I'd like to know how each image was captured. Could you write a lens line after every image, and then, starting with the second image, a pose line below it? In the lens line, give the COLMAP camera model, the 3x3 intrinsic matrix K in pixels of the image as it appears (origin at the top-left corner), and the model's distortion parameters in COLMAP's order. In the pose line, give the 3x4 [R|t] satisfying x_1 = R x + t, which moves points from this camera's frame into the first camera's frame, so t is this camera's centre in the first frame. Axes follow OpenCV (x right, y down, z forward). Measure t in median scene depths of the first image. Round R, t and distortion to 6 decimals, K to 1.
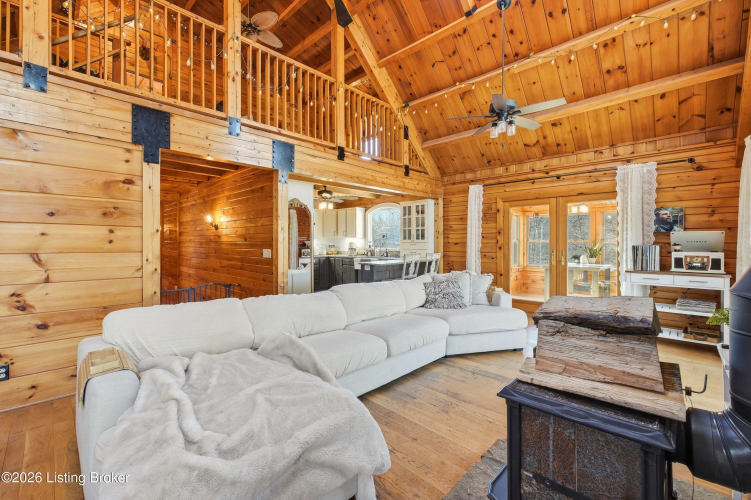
lens RADIAL K [[319.3, 0, 379.5], [0, 319.3, 242.1], [0, 0, 1]] dist [-0.002869, -0.000092]
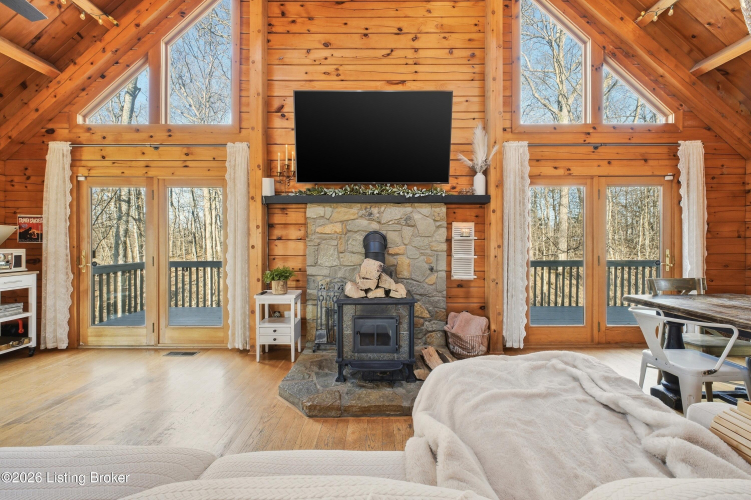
lens RADIAL K [[319.3, 0, 374.6], [0, 319.3, 243.1], [0, 0, 1]] dist [-0.002869, -0.000092]
pose [[-0.691675, -0.005119, 0.722191, -0.312567], [0.004009, 0.999932, 0.010927, 0.008484], [-0.722198, 0.010453, -0.691608, 0.802134]]
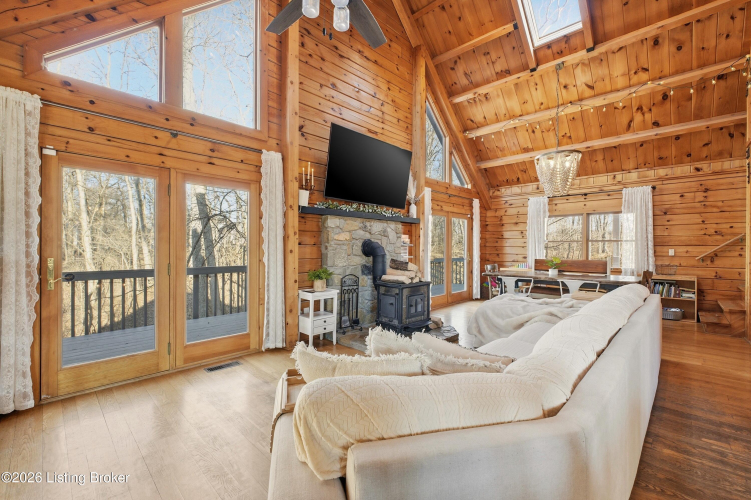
lens RADIAL K [[319.3, 0, 375.1], [0, 319.3, 248.9], [0, 0, 1]] dist [-0.002869, -0.000092]
pose [[-0.999941, -0.006088, 0.008966, 0.273881], [-0.006001, 0.999935, 0.009721, 0.009207], [-0.009025, 0.009667, -0.999913, 1.376127]]
